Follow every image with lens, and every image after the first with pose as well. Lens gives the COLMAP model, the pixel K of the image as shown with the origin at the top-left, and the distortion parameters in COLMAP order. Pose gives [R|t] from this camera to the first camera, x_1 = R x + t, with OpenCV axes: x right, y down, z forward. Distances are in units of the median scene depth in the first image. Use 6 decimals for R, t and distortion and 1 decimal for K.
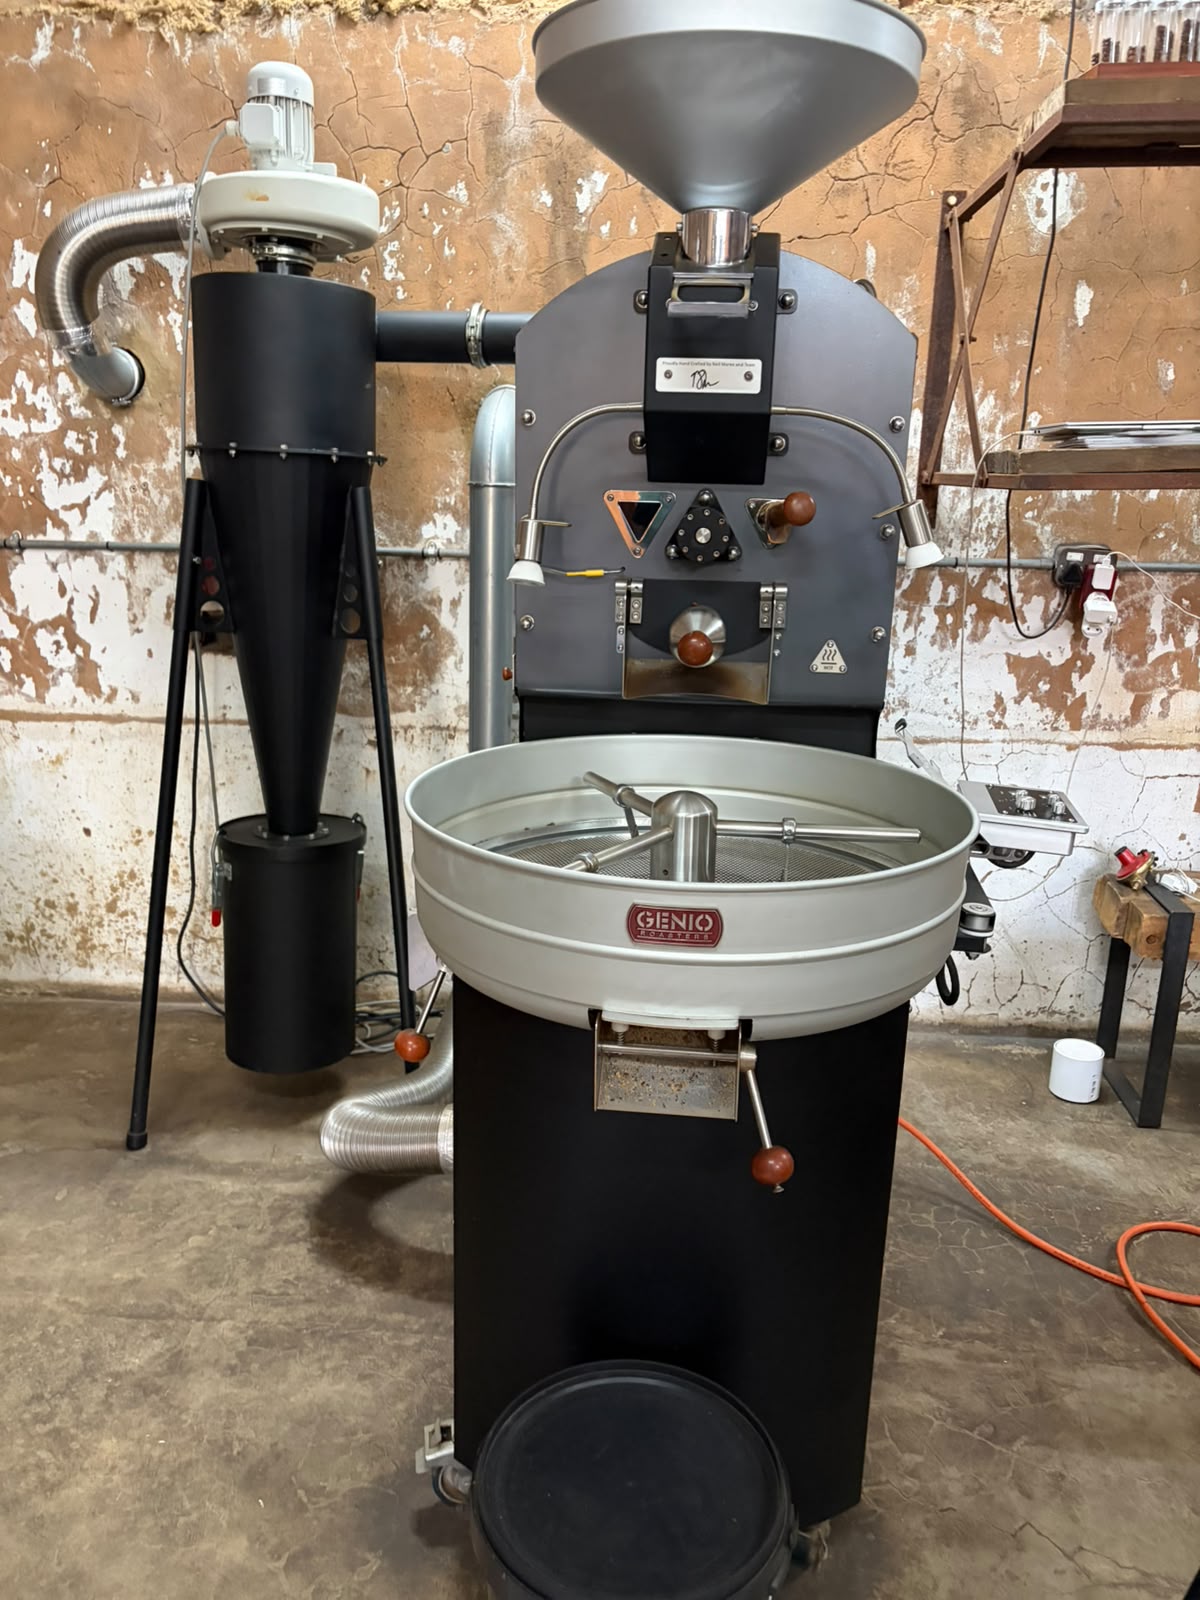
lens RADIAL K [[1187.9, 0, 594.3], [0, 1187.9, 810.0], [0, 0, 1]] dist [0.006472, -0.024430]
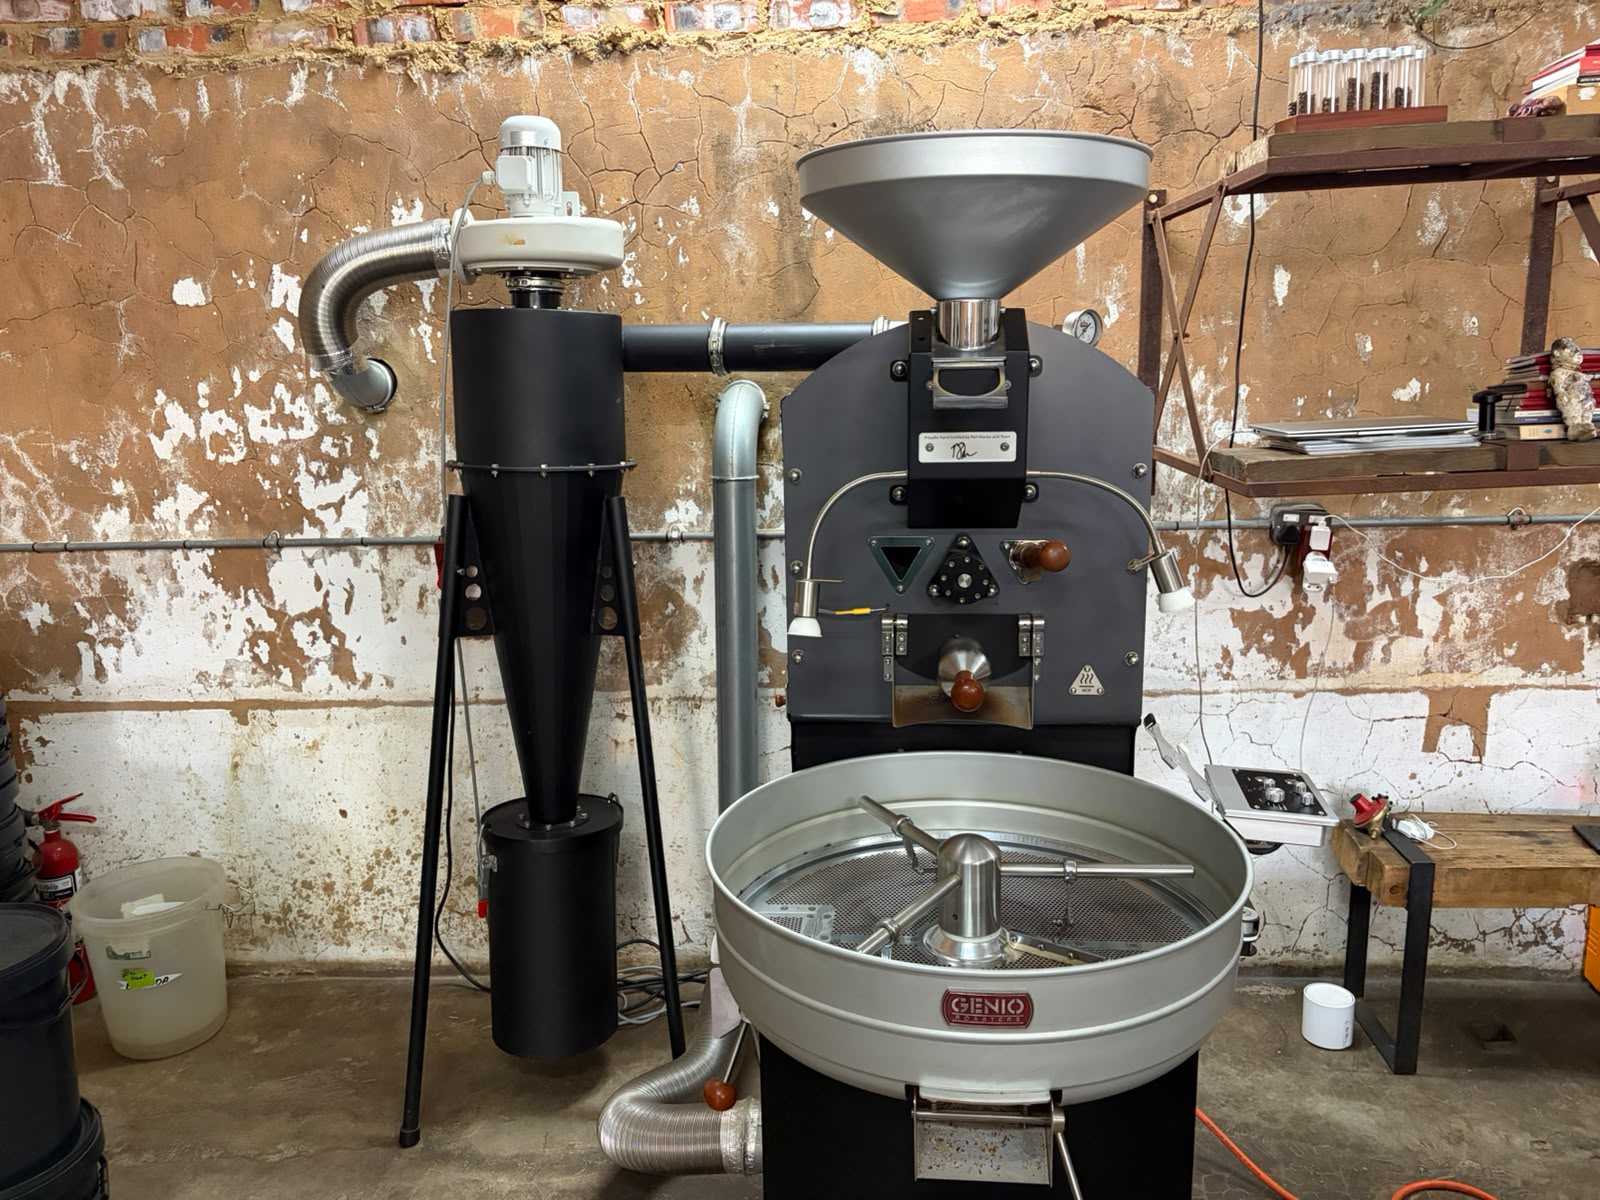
lens RADIAL K [[1187.9, 0, 796.4], [0, 1187.9, 596.8], [0, 0, 1]] dist [0.006472, -0.024430]
pose [[0.999016, -0.043944, 0.005949, -0.042310], [0.044258, 0.996415, -0.072104, -0.091394], [-0.002759, 0.072296, 0.997379, -0.041265]]
